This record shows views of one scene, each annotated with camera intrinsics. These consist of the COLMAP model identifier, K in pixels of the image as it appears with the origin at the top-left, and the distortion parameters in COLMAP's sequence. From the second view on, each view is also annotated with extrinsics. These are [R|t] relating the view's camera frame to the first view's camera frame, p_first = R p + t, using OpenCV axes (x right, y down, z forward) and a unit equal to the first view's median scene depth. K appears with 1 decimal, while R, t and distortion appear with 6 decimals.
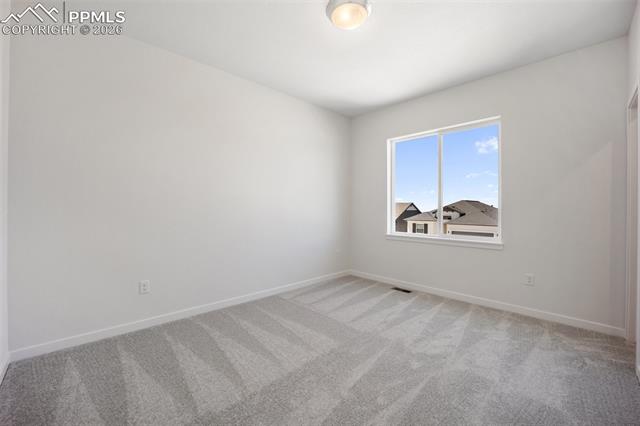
lens RADIAL K [[260.0, 0, 321.6], [0, 260.0, 210.6], [0, 0, 1]] dist [-0.006376, 0.000756]
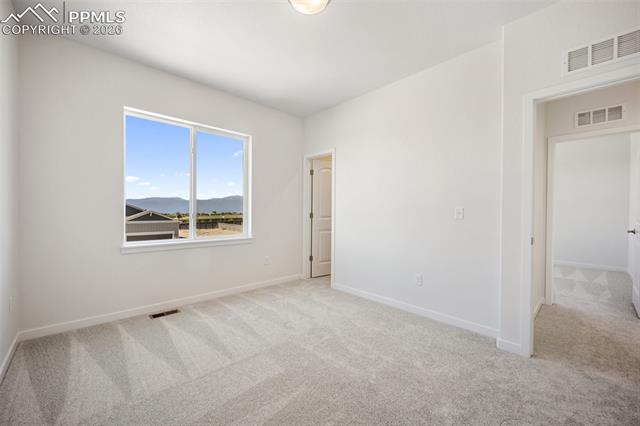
lens RADIAL K [[260.0, 0, 321.6], [0, 260.0, 214.5], [0, 0, 1]] dist [-0.006376, 0.000756]
pose [[0.002204, -0.010552, 0.999942, -0.552428], [-0.002880, 0.999940, 0.010558, 0.000265], [-0.999993, -0.002903, 0.002174, 0.638352]]
